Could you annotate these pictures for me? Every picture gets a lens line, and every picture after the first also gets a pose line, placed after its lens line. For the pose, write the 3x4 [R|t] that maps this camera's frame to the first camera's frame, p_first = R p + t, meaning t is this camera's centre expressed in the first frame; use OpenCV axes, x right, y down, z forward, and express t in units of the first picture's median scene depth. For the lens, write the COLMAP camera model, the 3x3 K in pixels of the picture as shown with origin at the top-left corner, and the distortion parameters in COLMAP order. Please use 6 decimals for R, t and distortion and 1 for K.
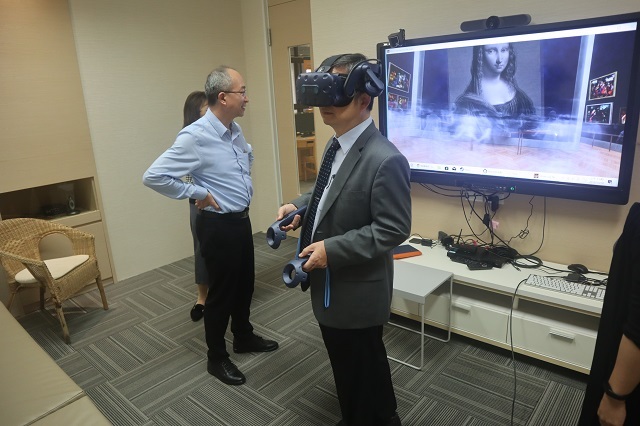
lens RADIAL K [[439.4, 0, 321.2], [0, 439.4, 212.3], [0, 0, 1]] dist [-0.125995, 0.069973]
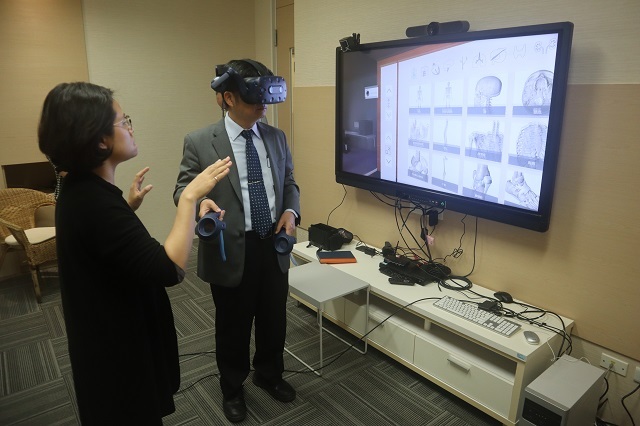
lens RADIAL K [[439.4, 0, 322.1], [0, 439.4, 209.0], [0, 0, 1]] dist [-0.125995, 0.069973]
pose [[0.981743, 0.100259, -0.161645, 0.316259], [-0.101812, 0.994803, -0.001330, -0.014217], [0.160672, 0.017763, 0.986848, 0.010266]]
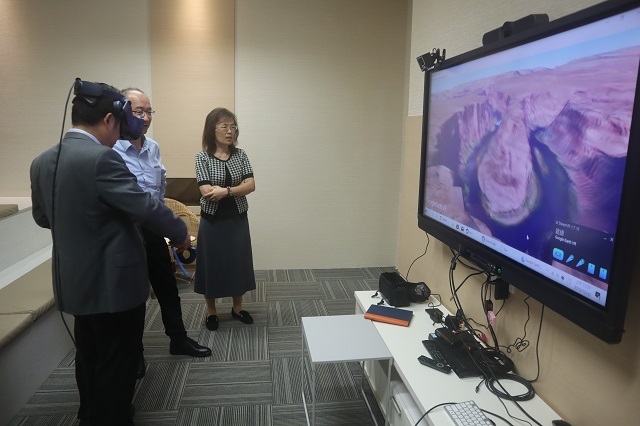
lens RADIAL K [[439.4, 0, 323.1], [0, 439.4, 212.3], [0, 0, 1]] dist [-0.125995, 0.069973]
pose [[0.758812, 0.187525, -0.623730, 0.593752], [-0.235151, 0.971939, 0.006137, -0.077459], [0.607378, 0.142014, 0.781616, 0.271104]]
